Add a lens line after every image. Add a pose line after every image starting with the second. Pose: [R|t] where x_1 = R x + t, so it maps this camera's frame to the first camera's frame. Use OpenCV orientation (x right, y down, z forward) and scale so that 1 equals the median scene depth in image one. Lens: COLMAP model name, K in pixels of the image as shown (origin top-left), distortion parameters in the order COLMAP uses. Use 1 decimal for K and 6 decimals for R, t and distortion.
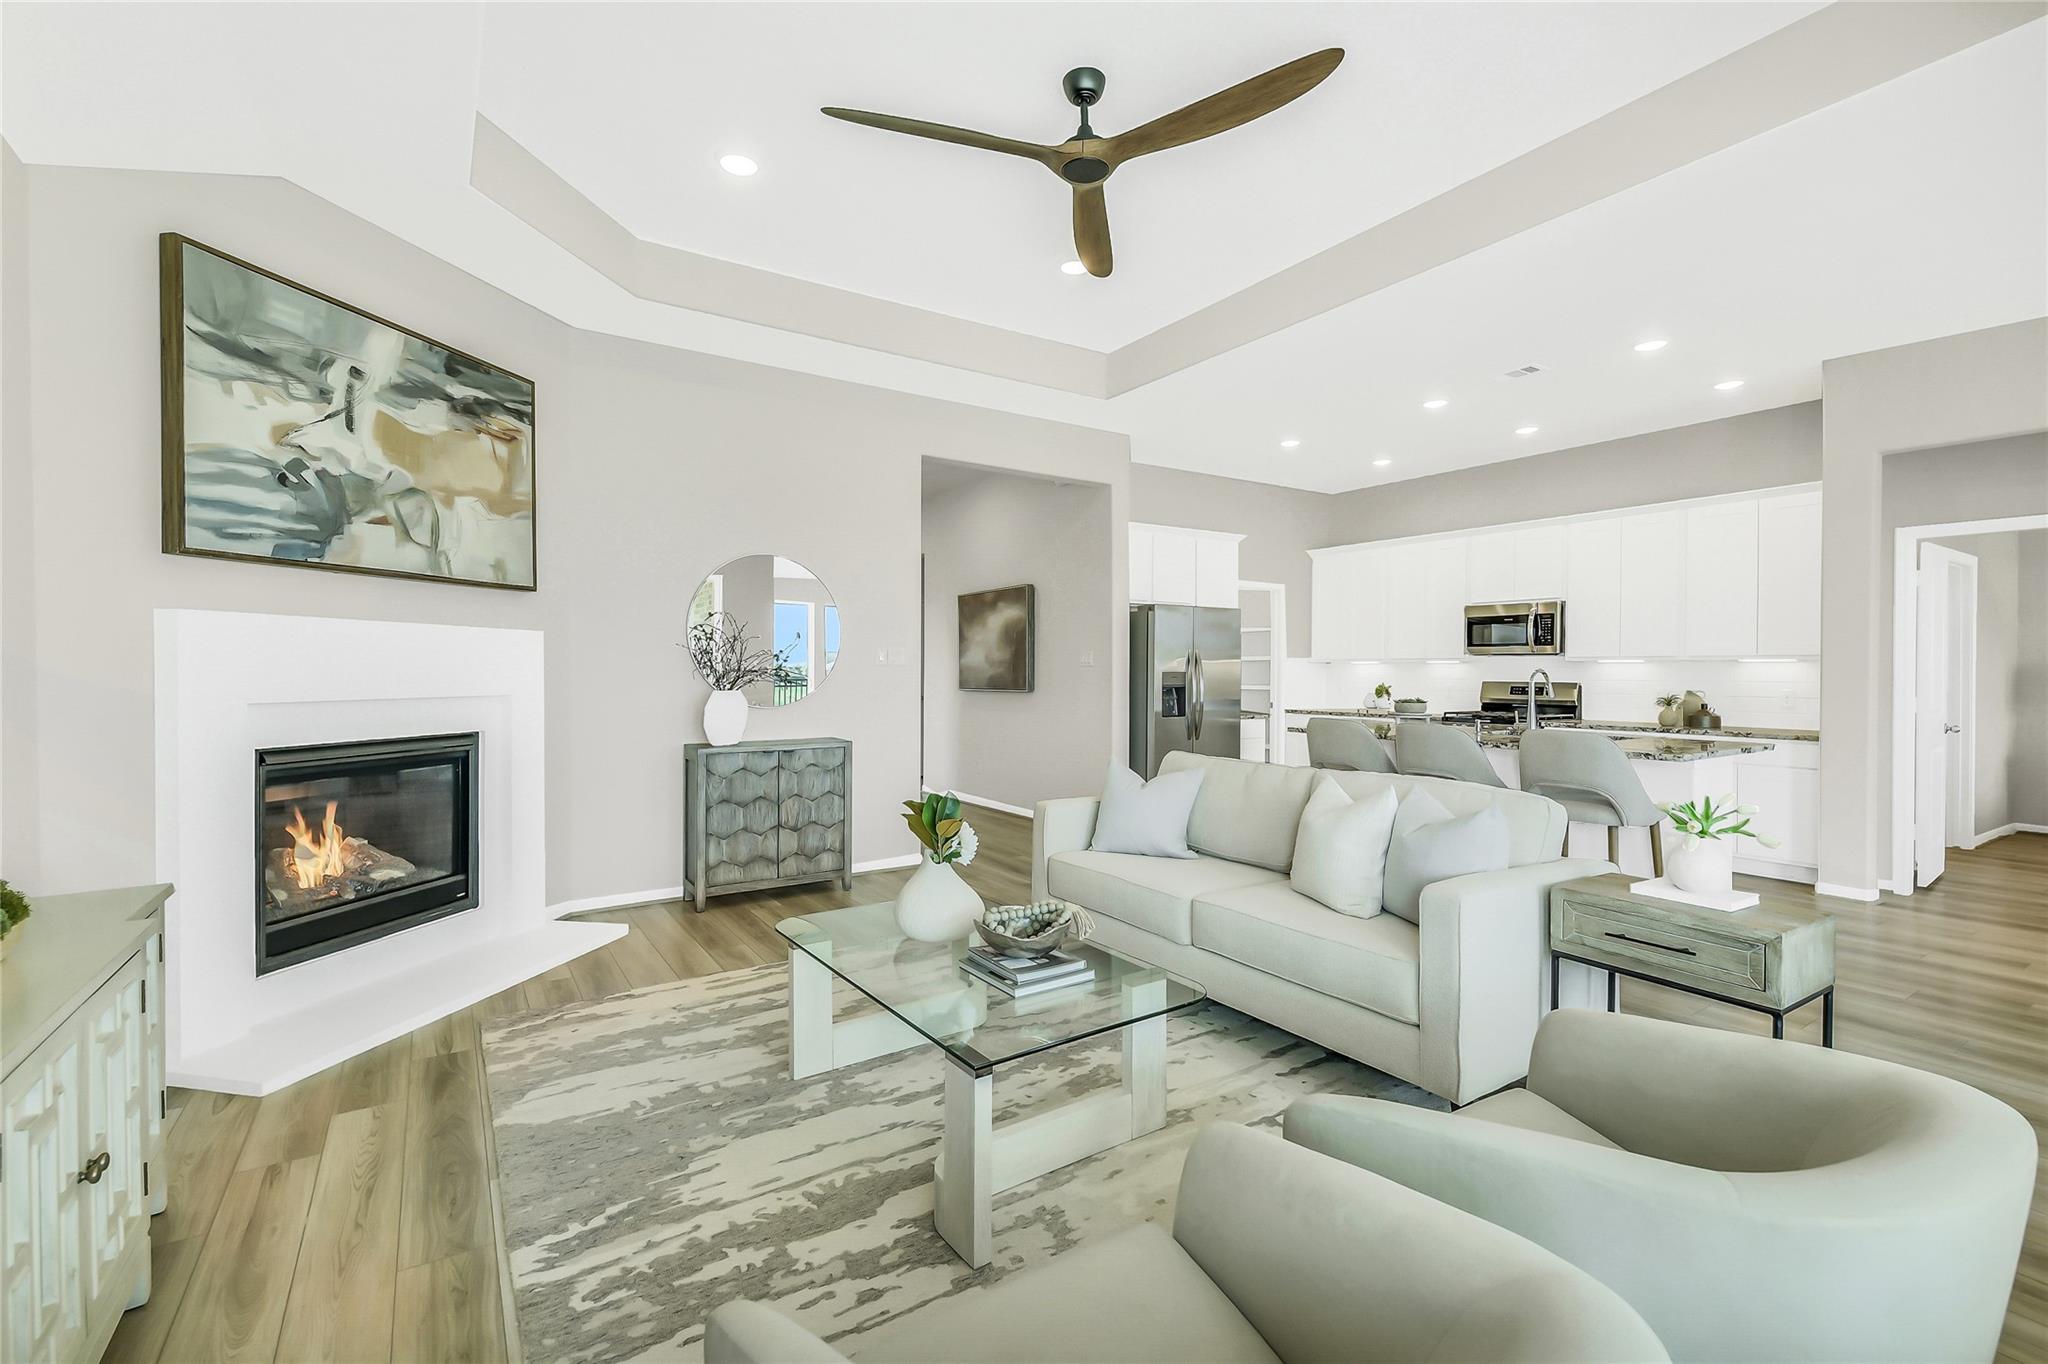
lens RADIAL K [[892.7, 0, 1014.1], [0, 892.7, 668.5], [0, 0, 1]] dist [0.013034, -0.005901]
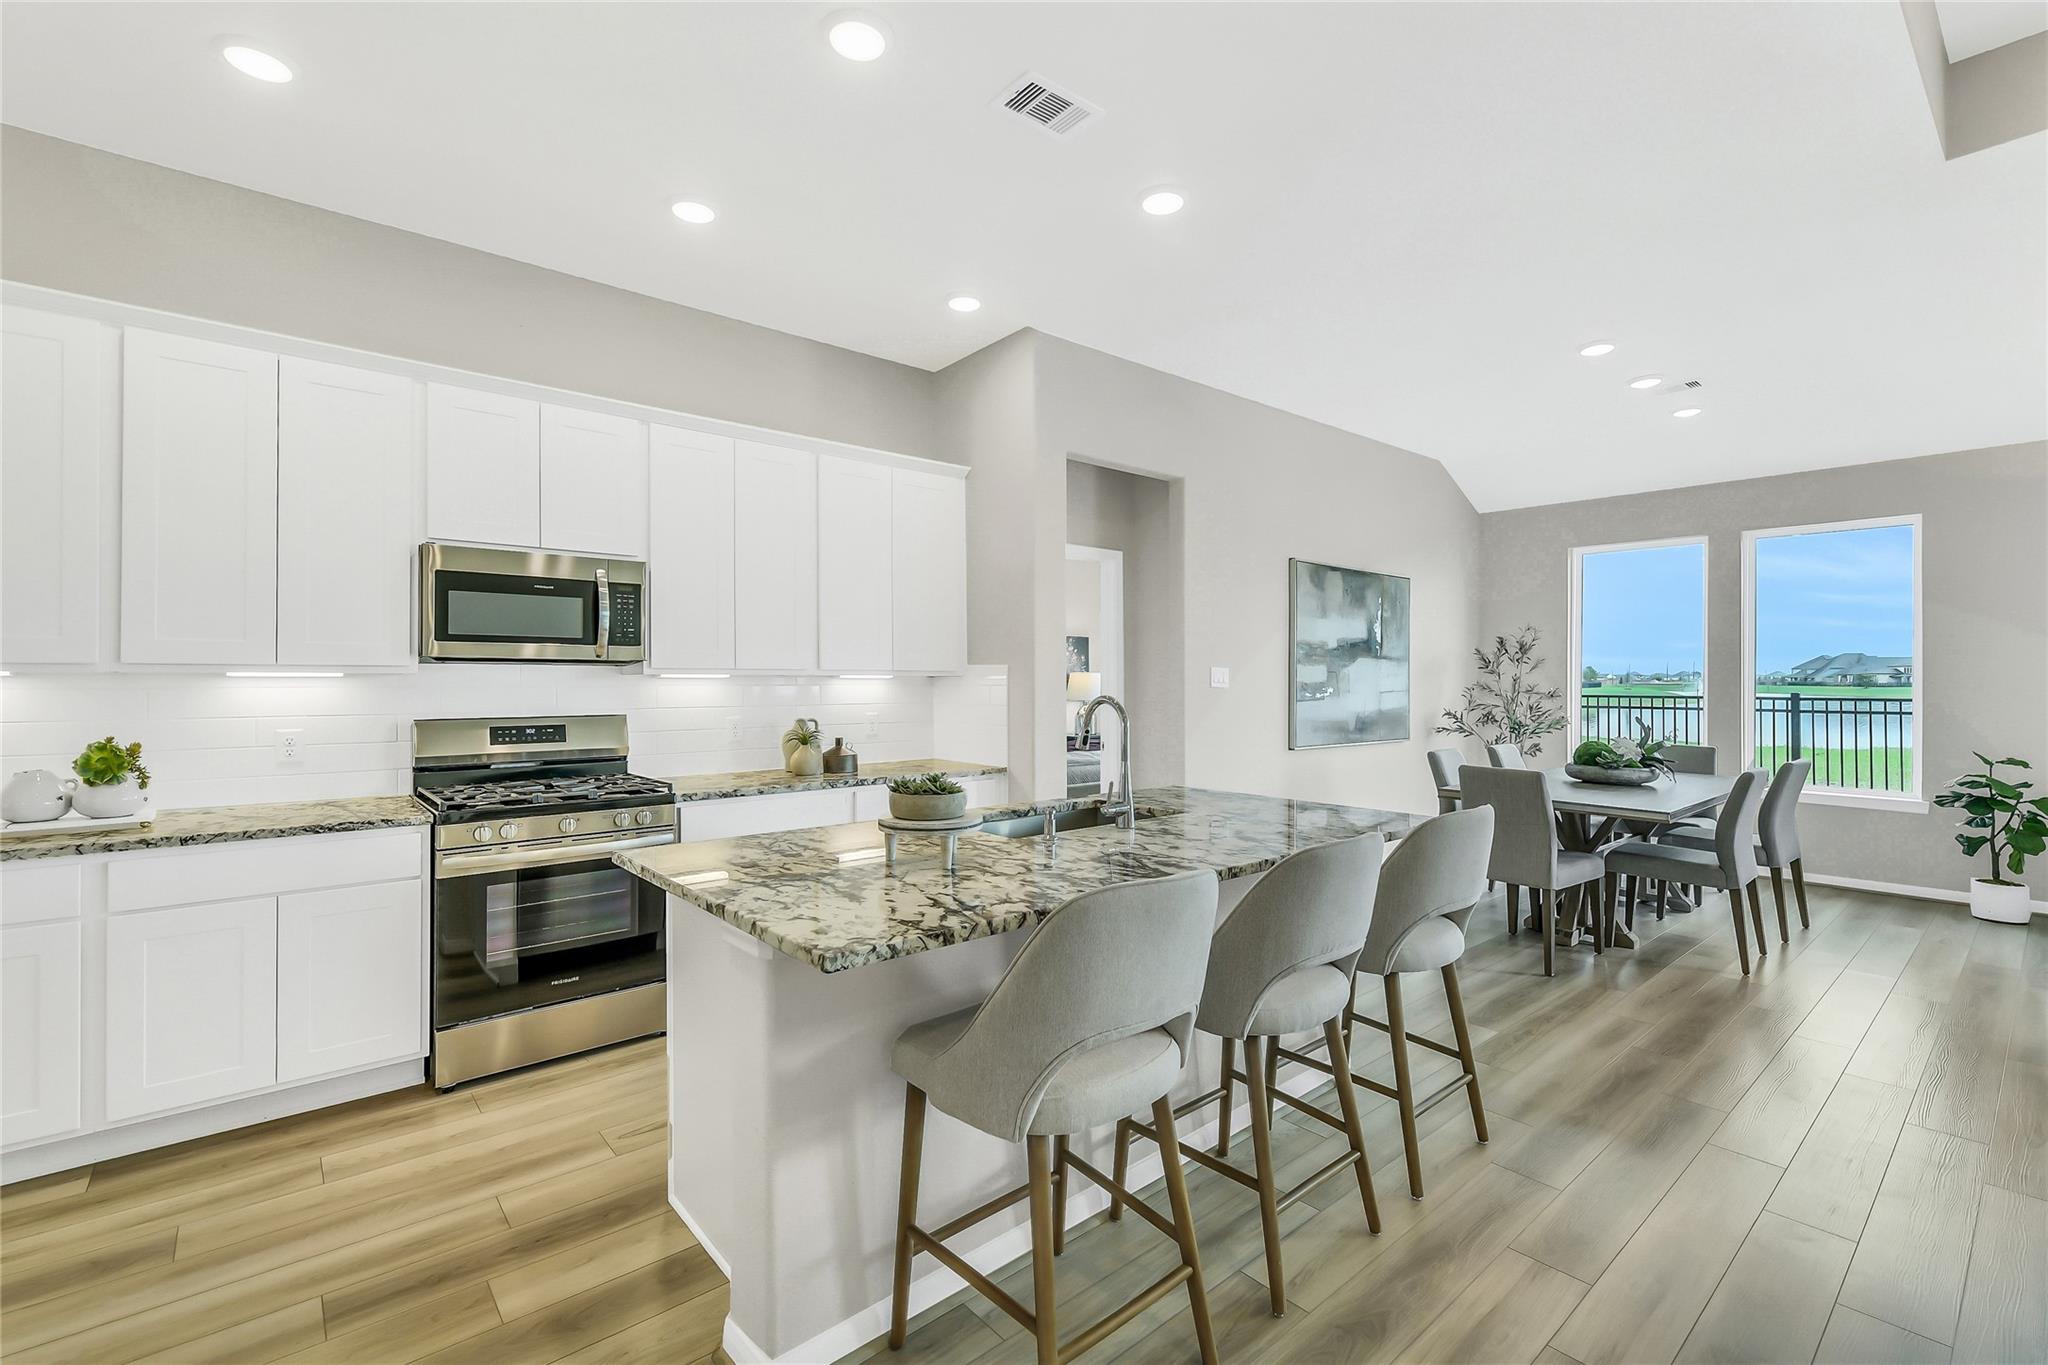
lens RADIAL K [[892.7, 0, 1033.4], [0, 892.7, 676.2], [0, 0, 1]] dist [0.013034, -0.005901]
pose [[-0.142652, -0.001780, 0.989771, 0.082945], [-0.003619, 0.999993, 0.001277, -0.015917], [-0.989766, -0.003400, -0.142657, 1.487336]]
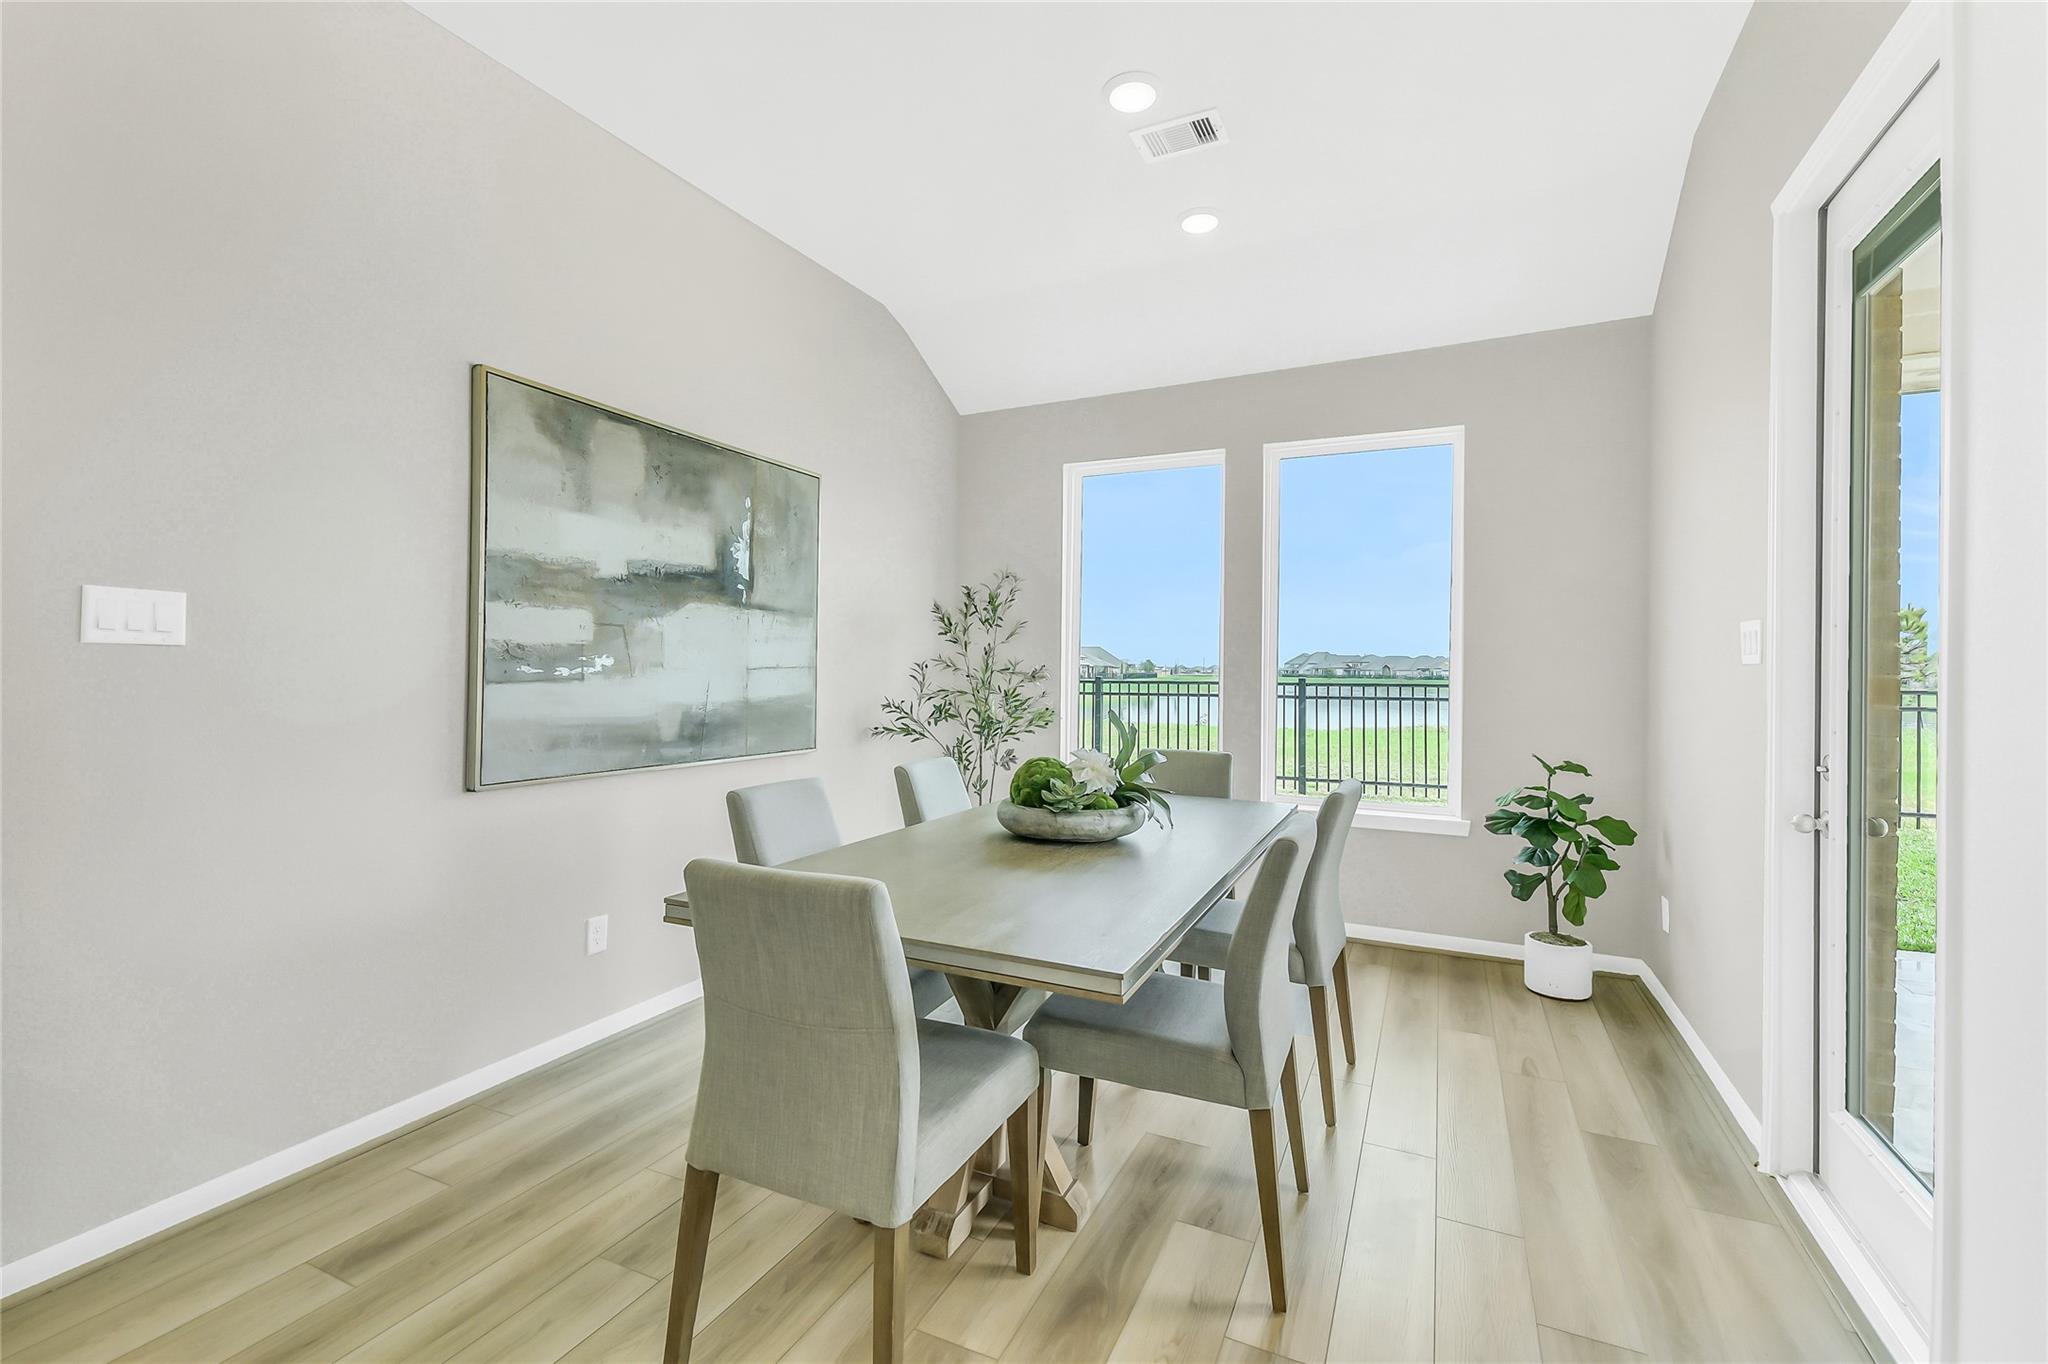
lens RADIAL K [[892.7, 0, 1036.6], [0, 892.7, 670.3], [0, 0, 1]] dist [0.013034, -0.005901]
pose [[-0.543750, -0.009374, 0.839195, 0.693104], [-0.013133, 0.999910, 0.002659, 0.009468], [-0.839144, -0.009575, -0.543824, 0.864395]]
